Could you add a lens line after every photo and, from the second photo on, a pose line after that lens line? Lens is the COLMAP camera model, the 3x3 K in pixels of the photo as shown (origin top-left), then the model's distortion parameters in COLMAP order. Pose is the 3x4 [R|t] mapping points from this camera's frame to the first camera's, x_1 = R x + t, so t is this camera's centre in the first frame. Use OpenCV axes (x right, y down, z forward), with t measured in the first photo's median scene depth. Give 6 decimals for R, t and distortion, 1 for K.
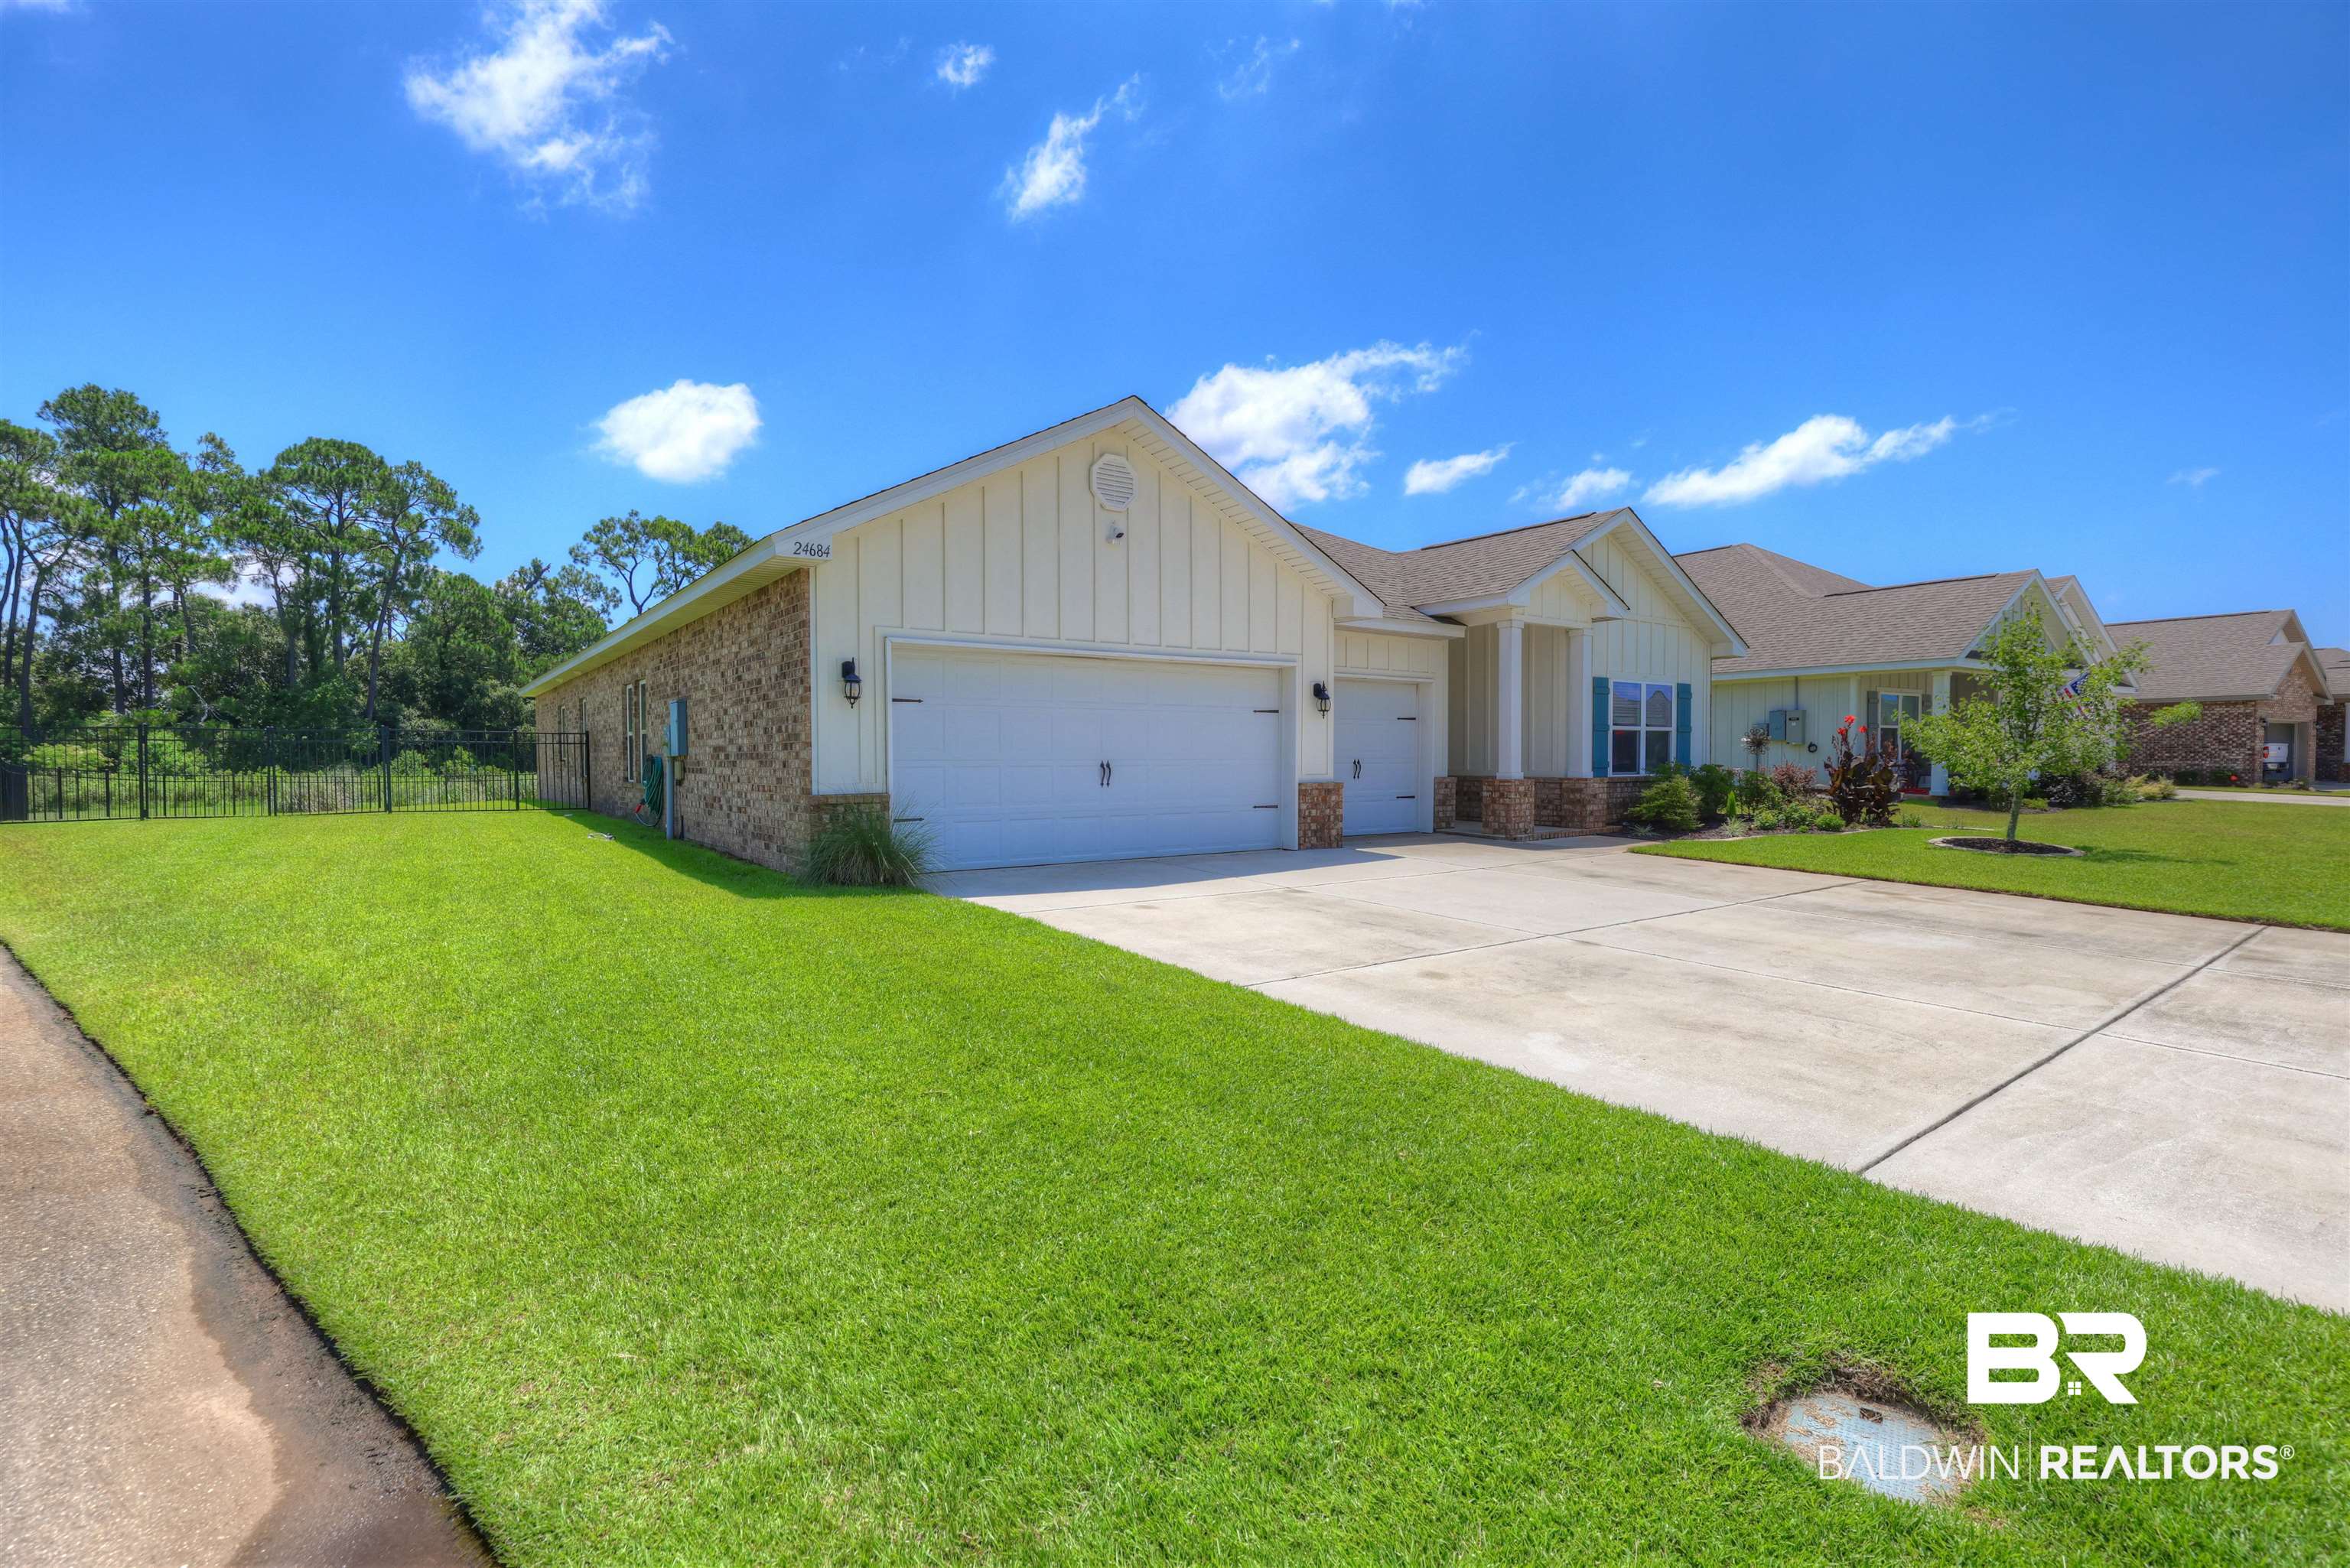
lens RADIAL K [[1086.0, 0, 1211.0], [0, 1086.0, 764.6], [0, 0, 1]] dist [-0.018623, 0.001924]
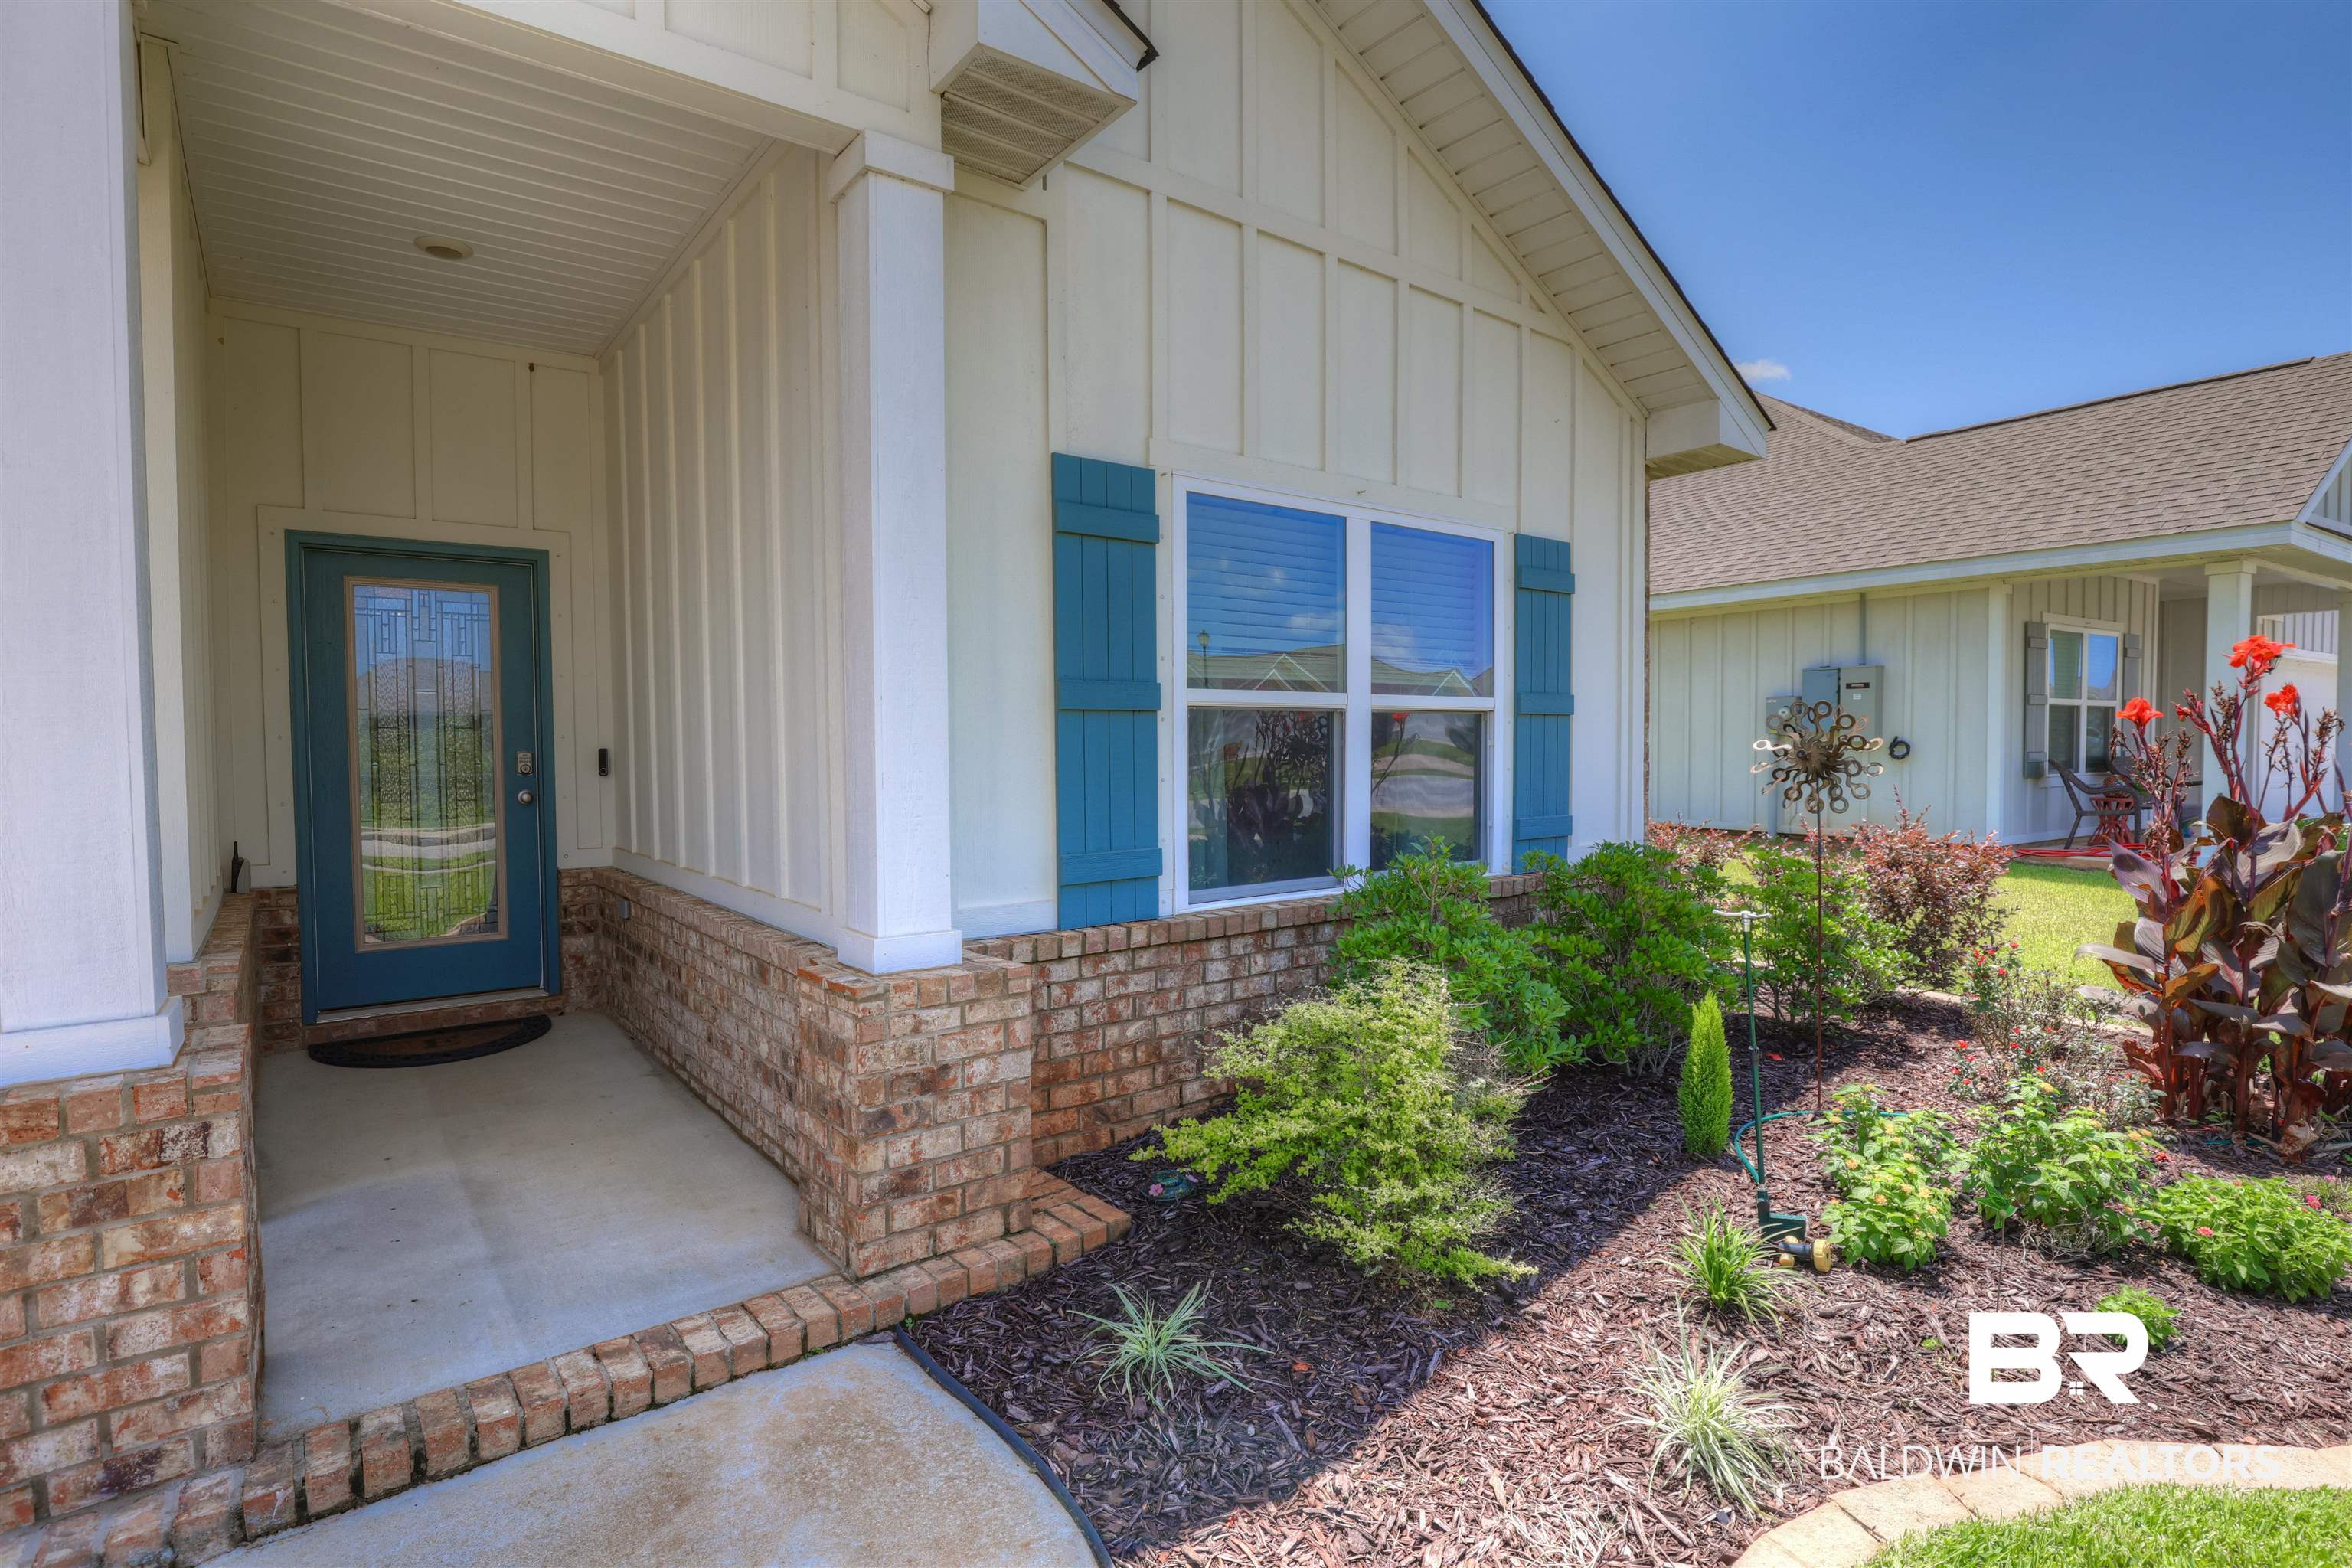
lens RADIAL K [[1175.7, 0, 1156.9], [0, 1175.7, 793.0], [0, 0, 1]] dist [-0.005553, -0.000494]
pose [[0.999971, -0.007549, 0.000174, 0.250384], [0.007539, 0.999424, 0.033081, -0.015121], [-0.000423, -0.033079, 0.999453, 0.518694]]
